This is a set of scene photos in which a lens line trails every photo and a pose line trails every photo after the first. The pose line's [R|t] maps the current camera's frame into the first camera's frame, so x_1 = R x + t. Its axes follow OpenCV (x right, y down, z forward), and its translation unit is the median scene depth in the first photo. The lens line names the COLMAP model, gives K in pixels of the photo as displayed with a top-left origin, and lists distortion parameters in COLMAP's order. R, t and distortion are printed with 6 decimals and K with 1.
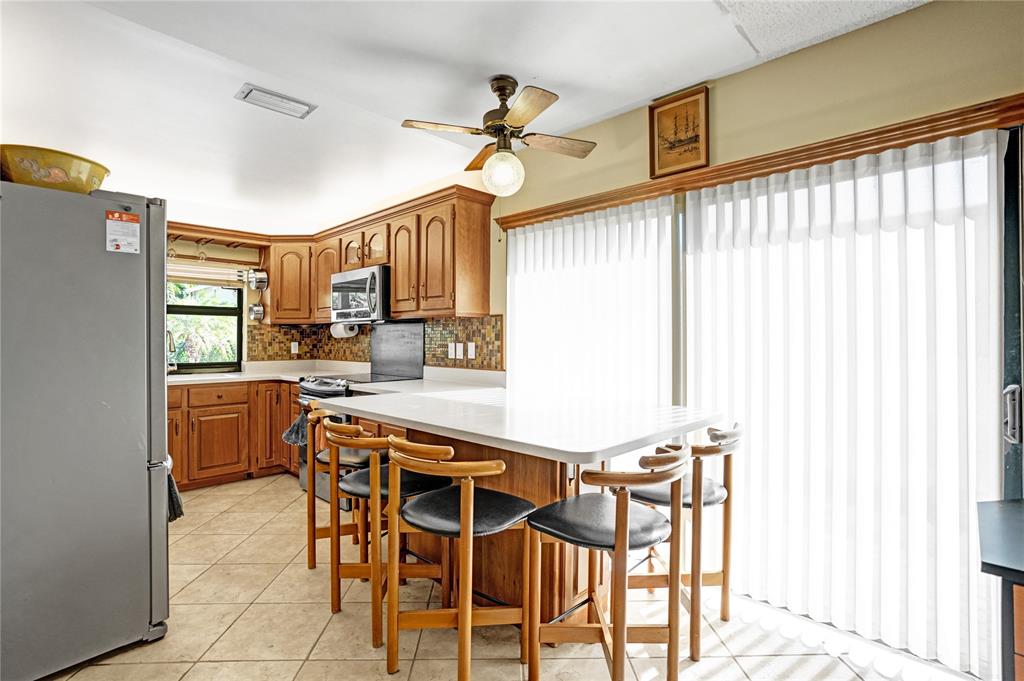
lens RADIAL K [[492.0, 0, 508.8], [0, 492.0, 333.7], [0, 0, 1]] dist [-0.030703, 0.014670]
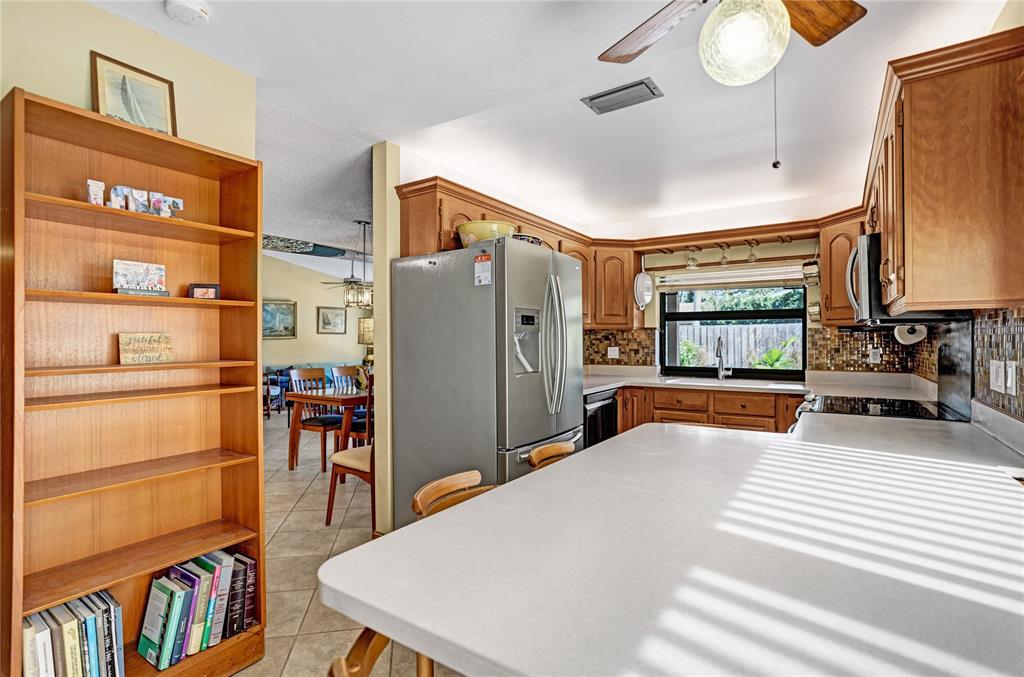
lens RADIAL K [[492.0, 0, 512.6], [0, 492.0, 337.7], [0, 0, 1]] dist [-0.030703, 0.014670]
pose [[0.179963, -0.002331, -0.983671, 0.225691], [0.013810, 0.999905, 0.000157, -0.008877], [0.983576, -0.013613, 0.179978, 0.341816]]
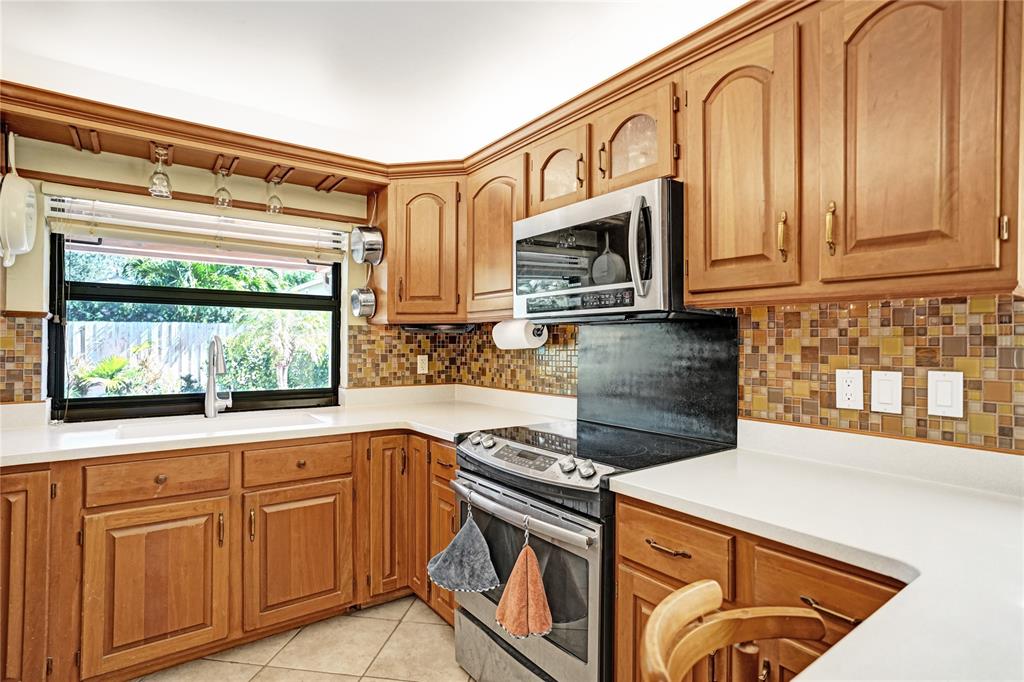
lens RADIAL K [[520.7, 0, 519.0], [0, 520.7, 342.3], [0, 0, 1]] dist [-0.020732, 0.000330]
pose [[0.988170, 0.005669, -0.153259, -0.248830], [-0.004533, 0.999960, 0.007760, -0.003950], [0.153297, -0.006974, 0.988156, 0.435412]]
